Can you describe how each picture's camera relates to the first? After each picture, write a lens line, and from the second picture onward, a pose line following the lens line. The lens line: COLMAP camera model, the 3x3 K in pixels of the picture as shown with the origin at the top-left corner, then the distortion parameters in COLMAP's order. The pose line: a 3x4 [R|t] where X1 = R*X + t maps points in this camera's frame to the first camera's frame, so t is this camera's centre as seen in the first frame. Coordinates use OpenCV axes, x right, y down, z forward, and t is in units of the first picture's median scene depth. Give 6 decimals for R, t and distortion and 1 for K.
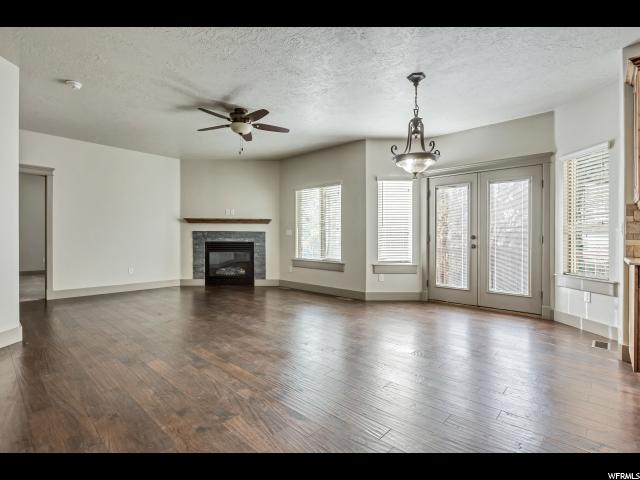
lens RADIAL K [[314.7, 0, 322.0], [0, 314.7, 240.7], [0, 0, 1]] dist [0.001174, -0.000383]
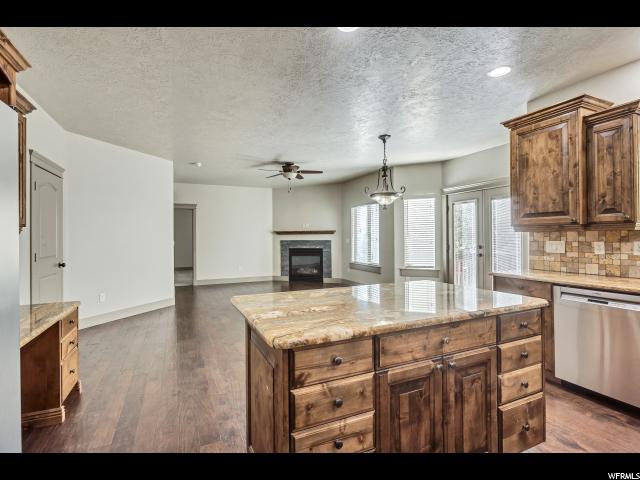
lens RADIAL K [[314.7, 0, 320.0], [0, 314.7, 235.2], [0, 0, 1]] dist [0.001174, -0.000383]
pose [[0.924325, -0.015604, -0.381288, 0.285602], [0.008973, 0.999776, -0.019163, -0.027657], [0.381501, 0.014291, 0.924258, -0.205952]]
